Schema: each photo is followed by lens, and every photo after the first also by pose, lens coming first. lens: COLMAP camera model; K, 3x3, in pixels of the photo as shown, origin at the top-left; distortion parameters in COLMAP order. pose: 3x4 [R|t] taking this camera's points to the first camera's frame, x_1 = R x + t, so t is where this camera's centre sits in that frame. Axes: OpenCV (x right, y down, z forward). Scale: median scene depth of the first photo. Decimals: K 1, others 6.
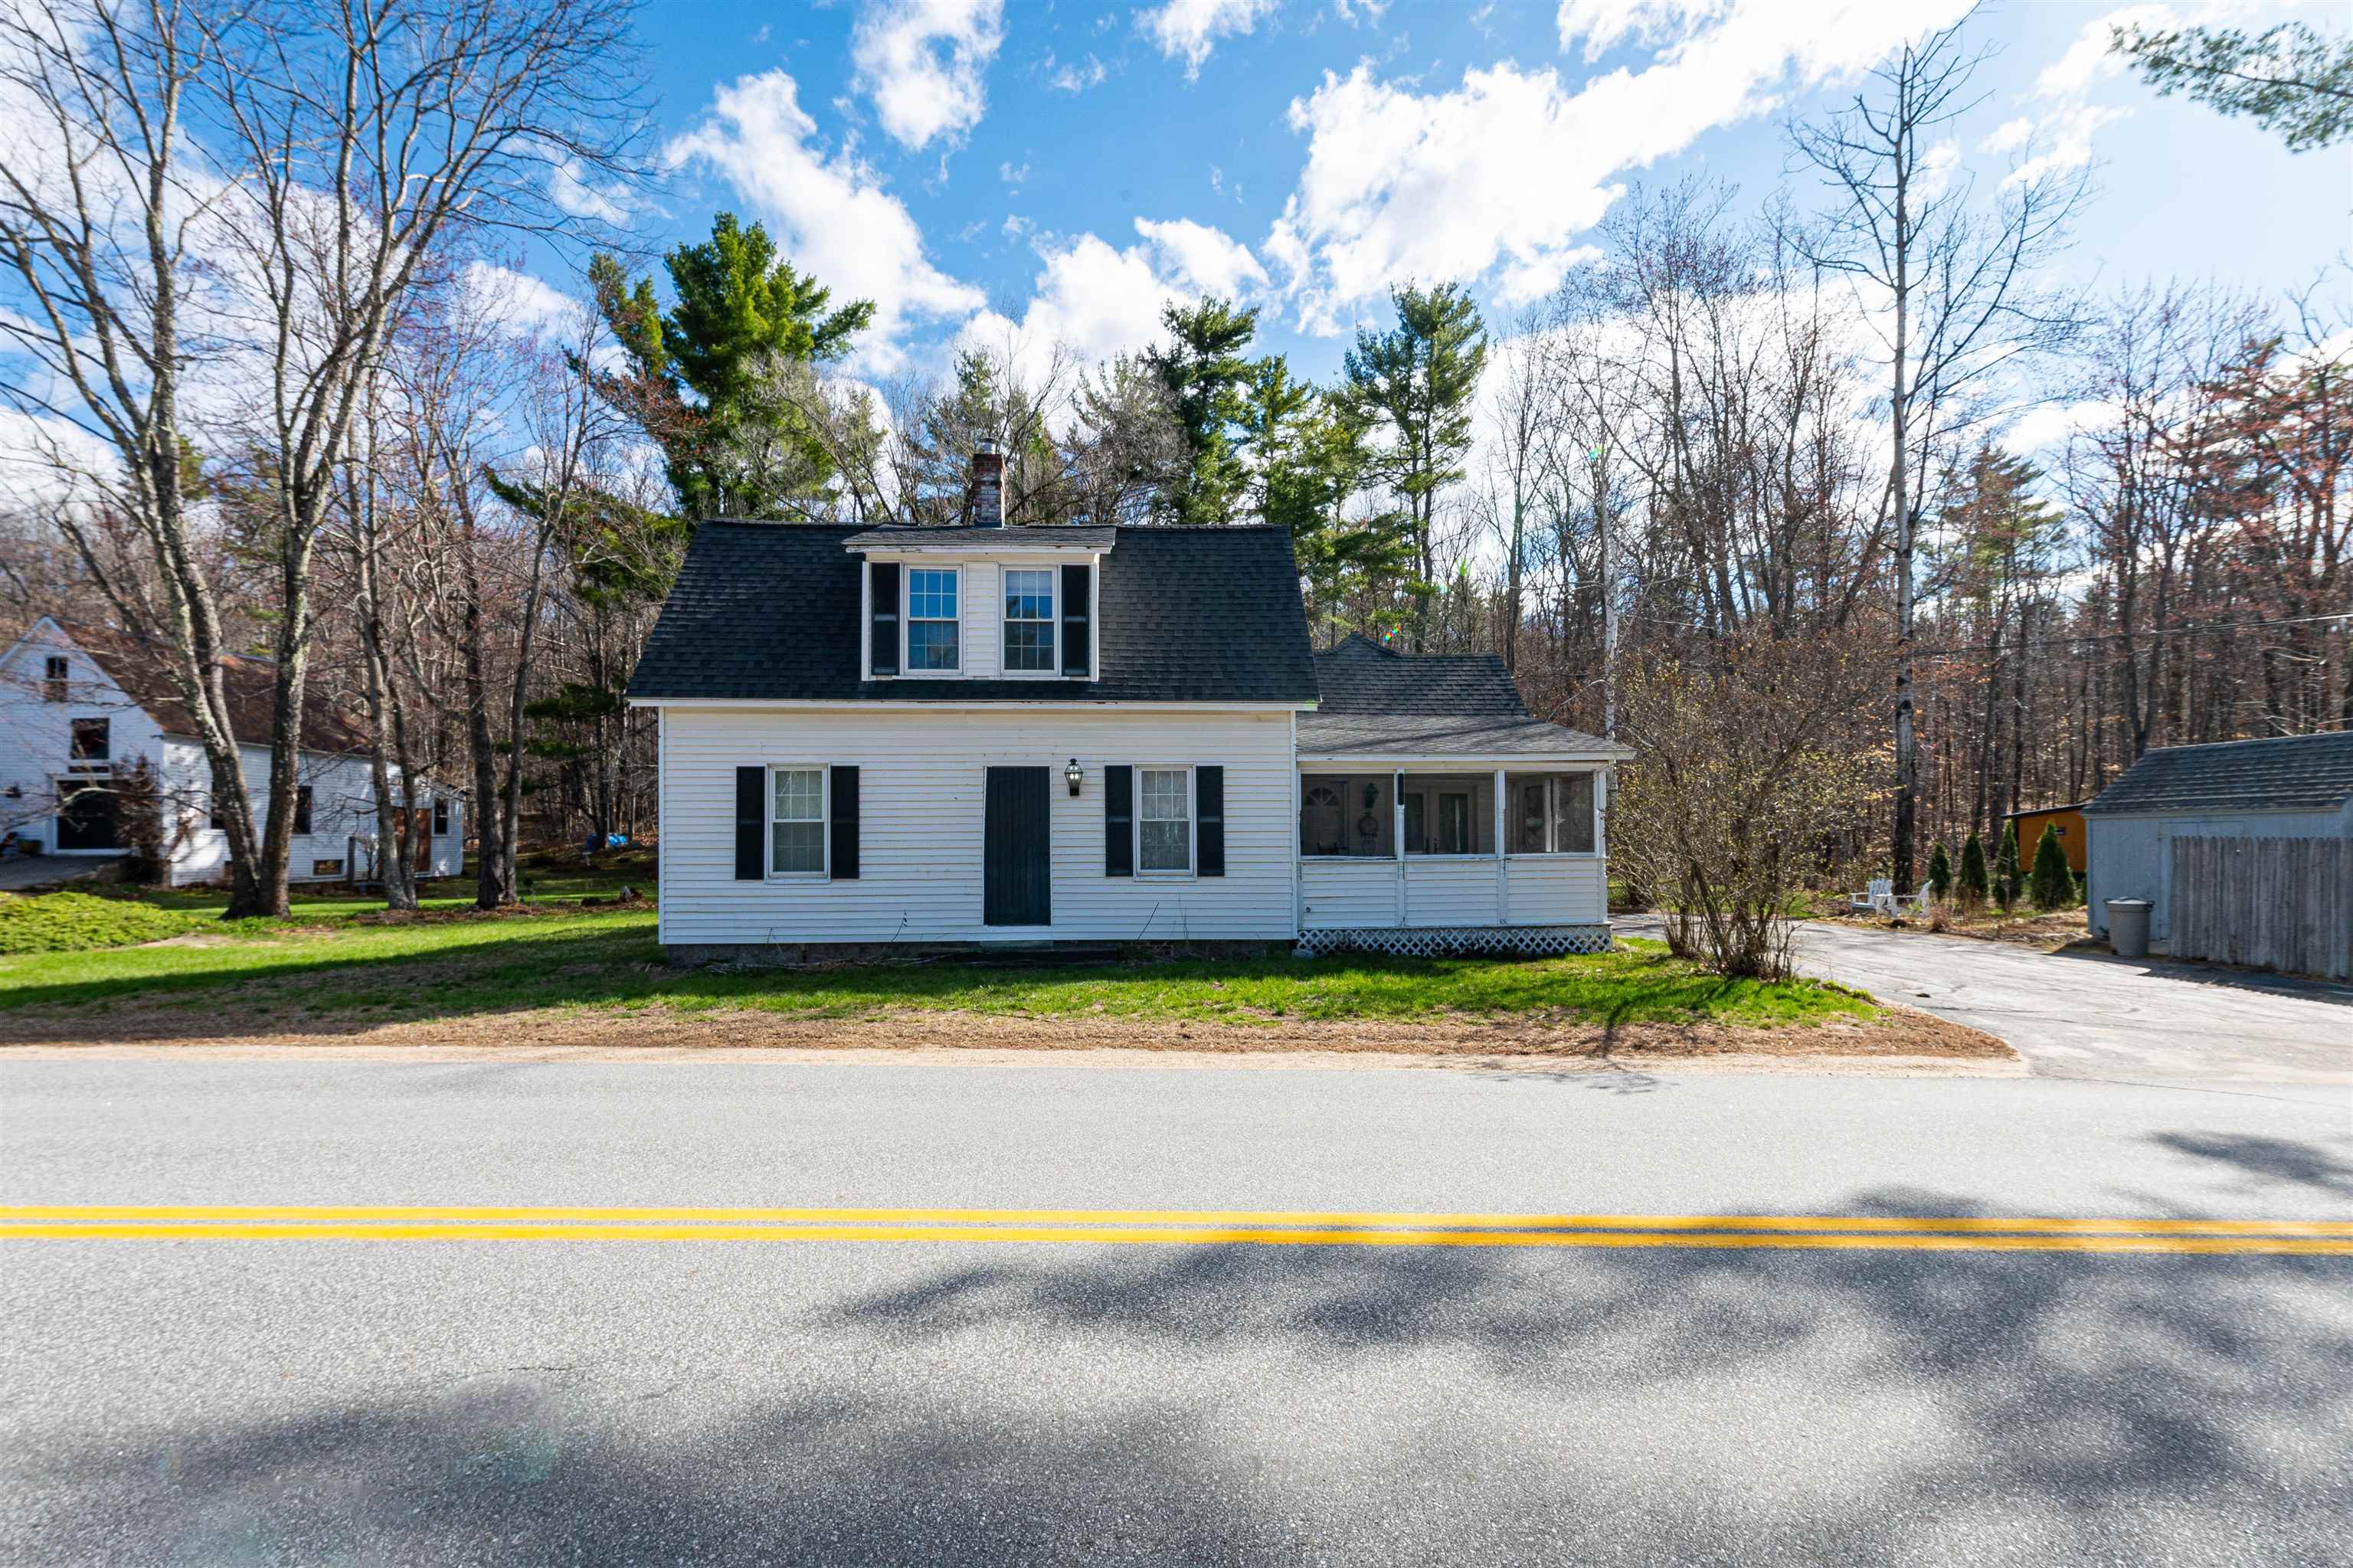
lens RADIAL K [[1044.3, 0, 1176.5], [0, 1044.3, 784.0], [0, 0, 1]] dist [0.002010, 0.000056]
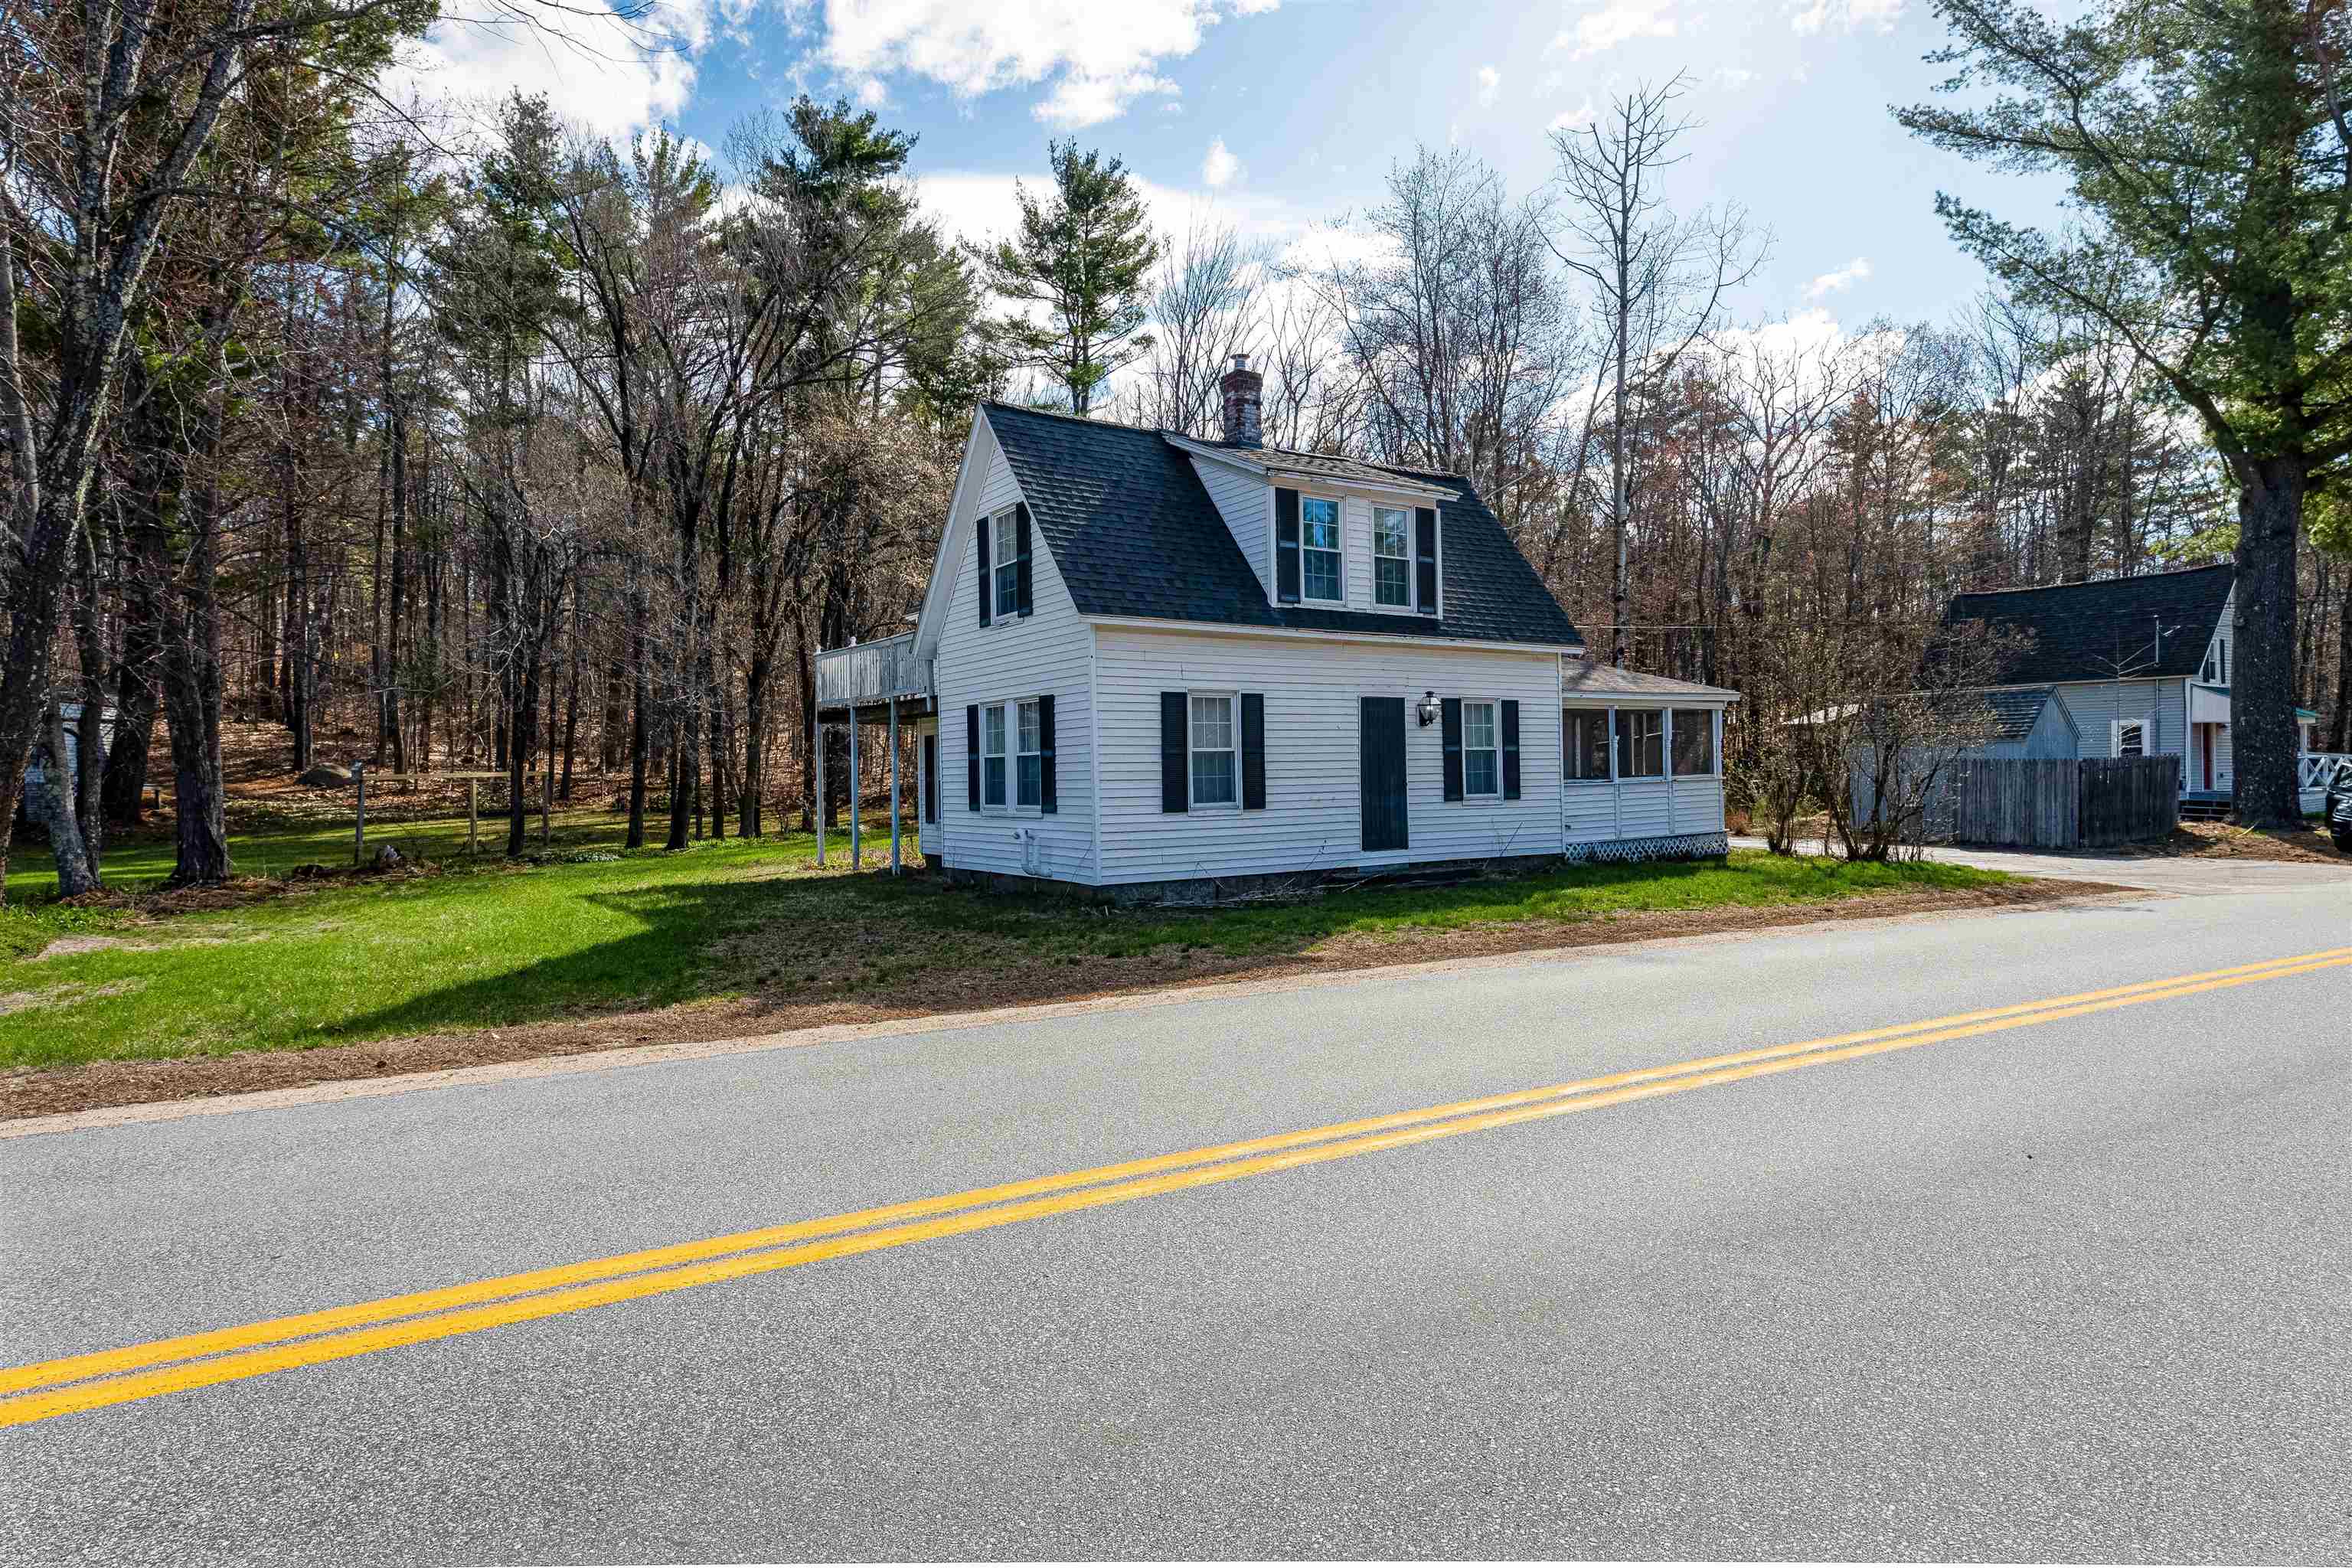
lens RADIAL K [[1281.3, 0, 1175.6], [0, 1281.3, 721.2], [0, 0, 1]] dist [0.026137, 0.000187]
pose [[0.855080, 0.011267, 0.518373, -0.988290], [-0.017842, 0.999811, 0.007701, 0.000636], [-0.518188, -0.015834, 0.855120, 0.016475]]
